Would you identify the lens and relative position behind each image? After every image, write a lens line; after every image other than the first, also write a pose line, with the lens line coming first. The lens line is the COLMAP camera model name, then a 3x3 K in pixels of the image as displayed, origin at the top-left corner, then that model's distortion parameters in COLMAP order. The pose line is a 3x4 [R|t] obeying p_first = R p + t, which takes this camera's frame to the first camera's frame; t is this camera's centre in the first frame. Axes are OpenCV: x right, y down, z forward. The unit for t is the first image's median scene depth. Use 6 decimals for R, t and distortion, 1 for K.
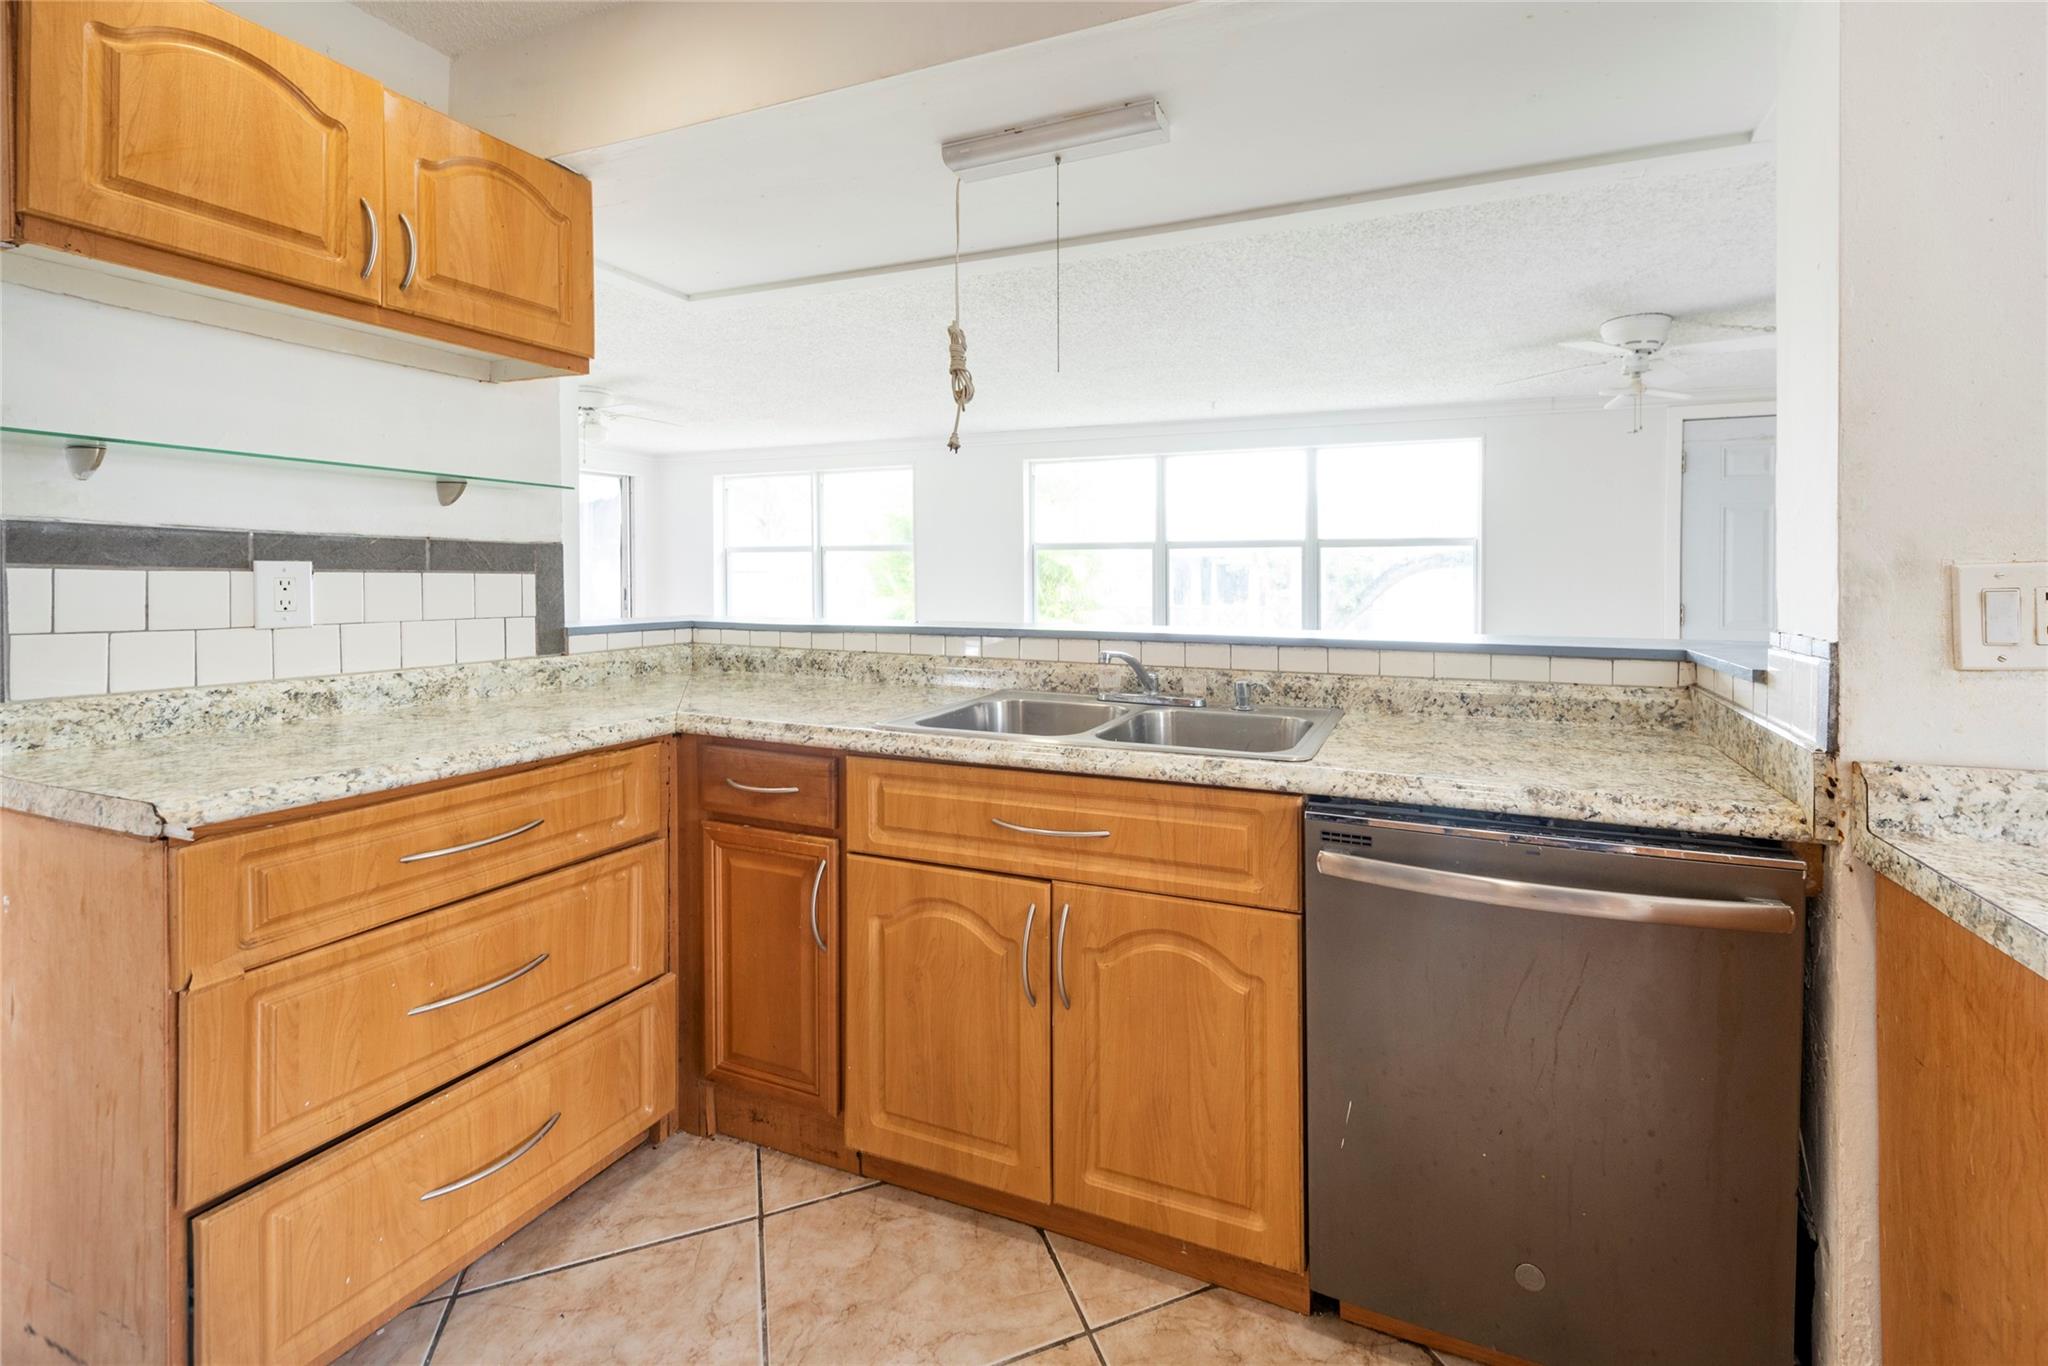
lens RADIAL K [[838.3, 0, 1091.6], [0, 838.3, 585.7], [0, 0, 1]] dist [0.003470, -0.000927]
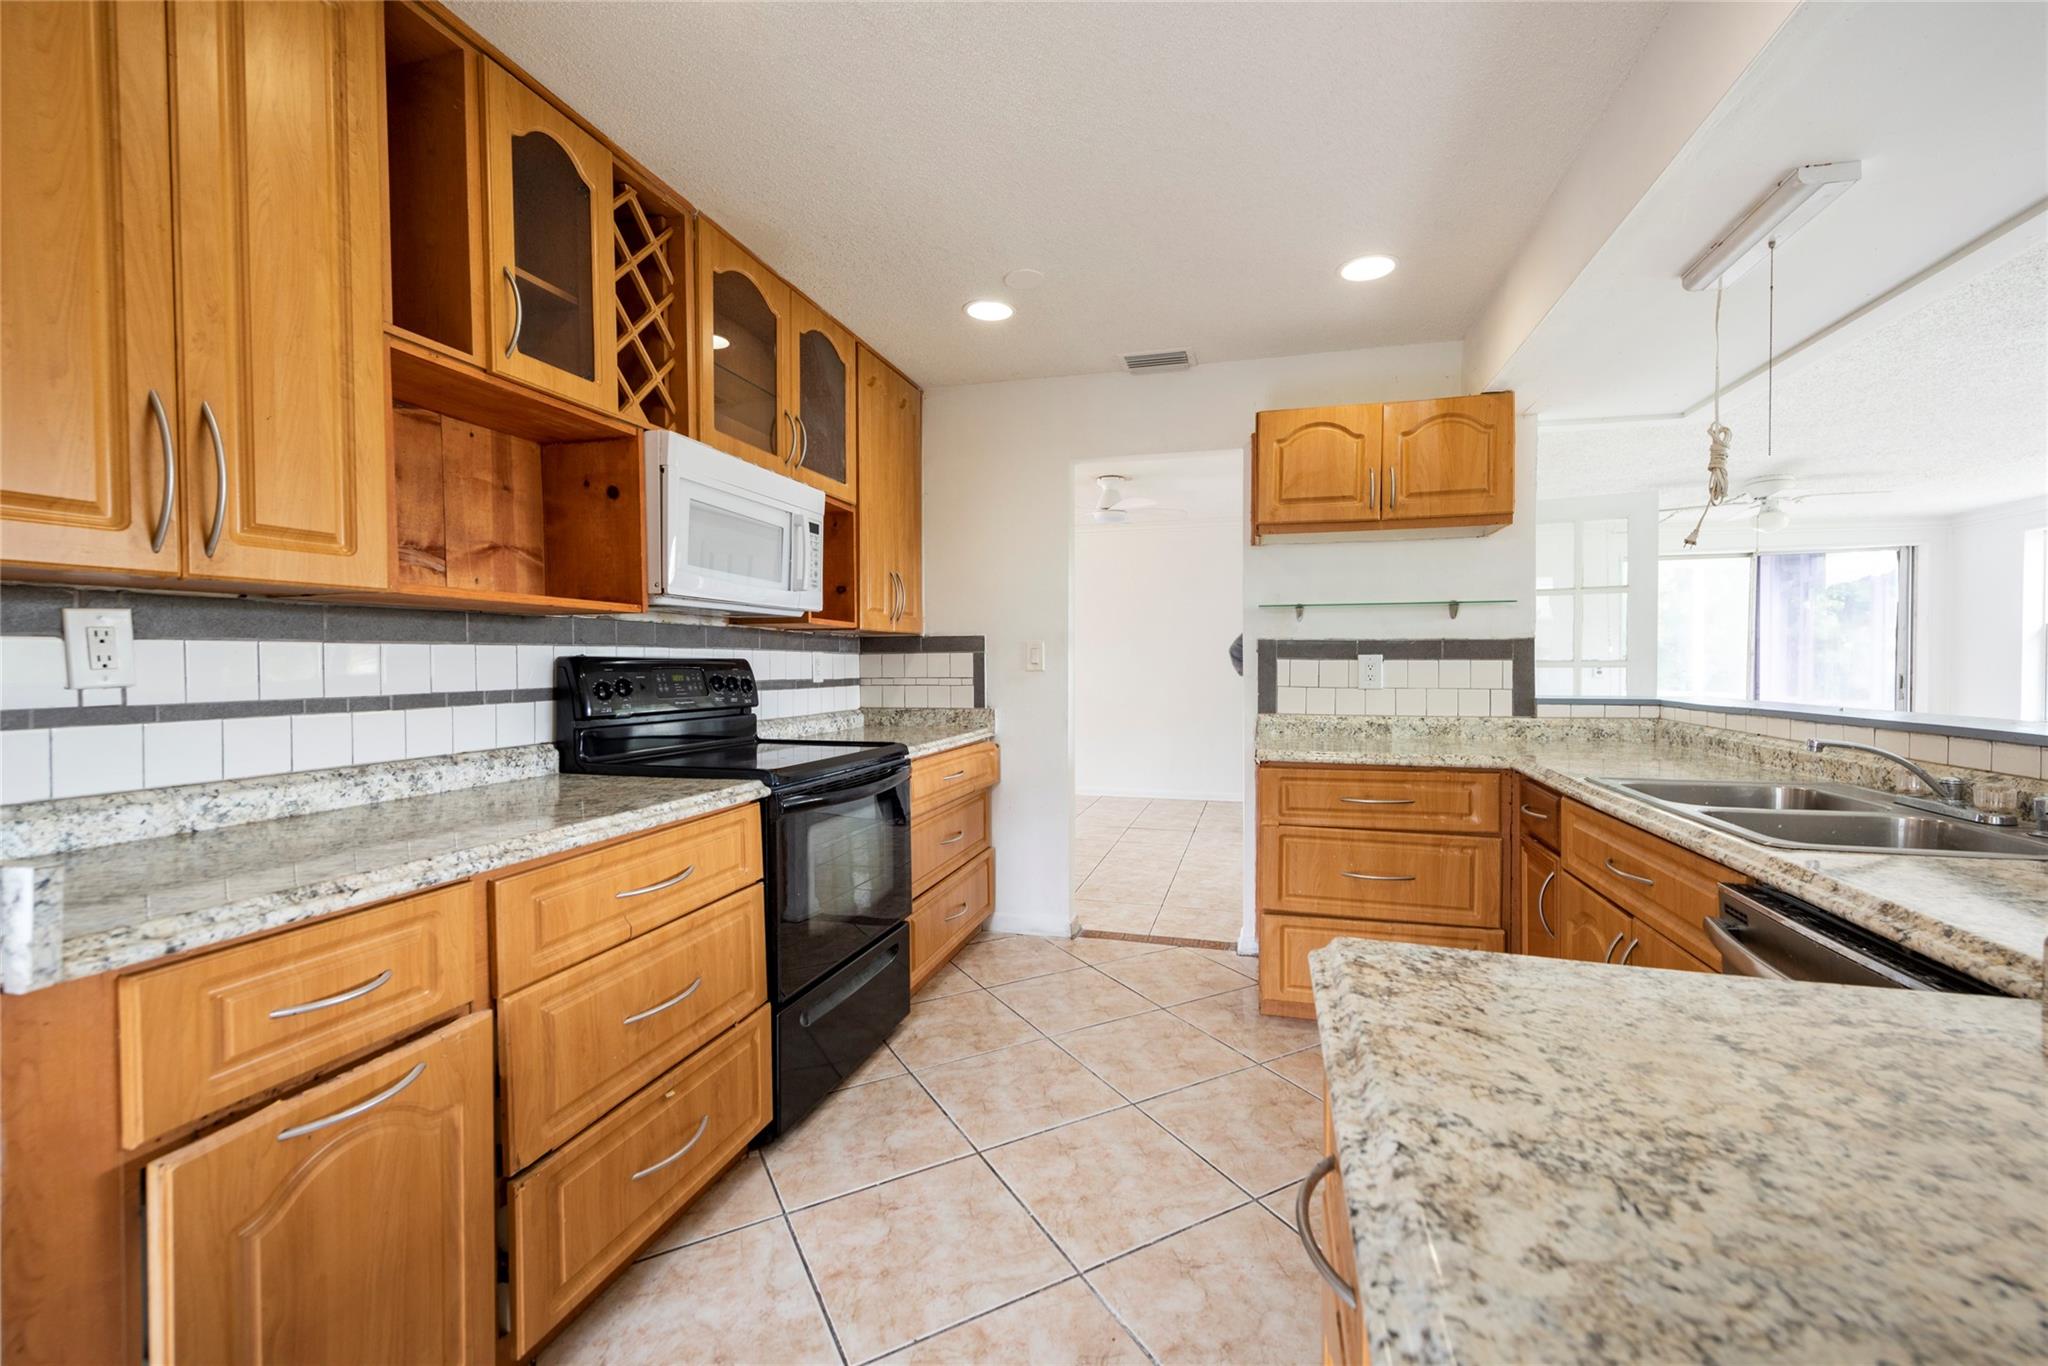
lens RADIAL K [[838.3, 0, 1025.6], [0, 838.3, 679.2], [0, 0, 1]] dist [0.003470, -0.000927]
pose [[0.093865, 0.016894, -0.995442, 0.849302], [-0.007423, 0.999840, 0.016268, 0.001798], [0.995557, 0.005862, 0.093975, 0.021225]]
